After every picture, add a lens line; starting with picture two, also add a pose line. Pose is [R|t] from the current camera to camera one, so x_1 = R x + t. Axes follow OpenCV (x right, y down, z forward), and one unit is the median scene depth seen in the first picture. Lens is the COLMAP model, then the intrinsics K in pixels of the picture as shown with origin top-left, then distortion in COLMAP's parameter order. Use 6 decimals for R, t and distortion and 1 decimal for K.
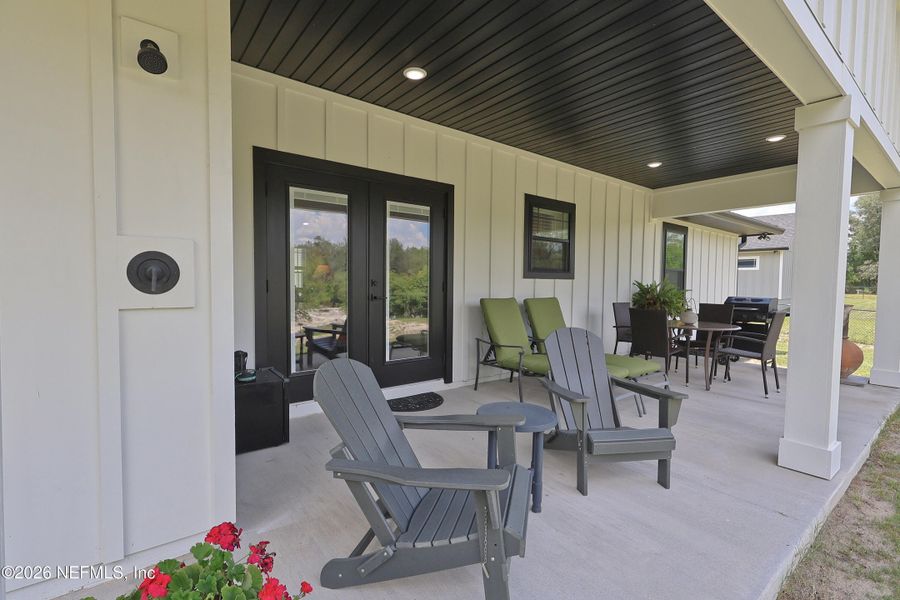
lens RADIAL K [[415.0, 0, 446.9], [0, 415.0, 301.1], [0, 0, 1]] dist [0.000013, -0.000490]
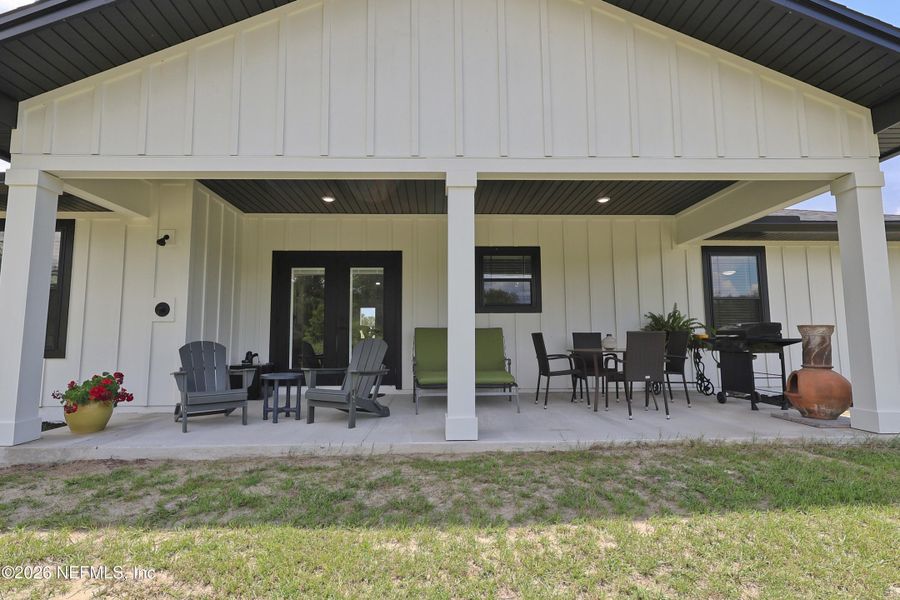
lens RADIAL K [[431.7, 0, 450.4], [0, 431.7, 301.2], [0, 0, 1]] dist [0.002691, 0.000300]
pose [[0.816841, -0.068734, -0.572754, 0.925700], [-0.008416, 0.991351, -0.130970, 0.085535], [0.576802, 0.111802, 0.809197, -0.103025]]
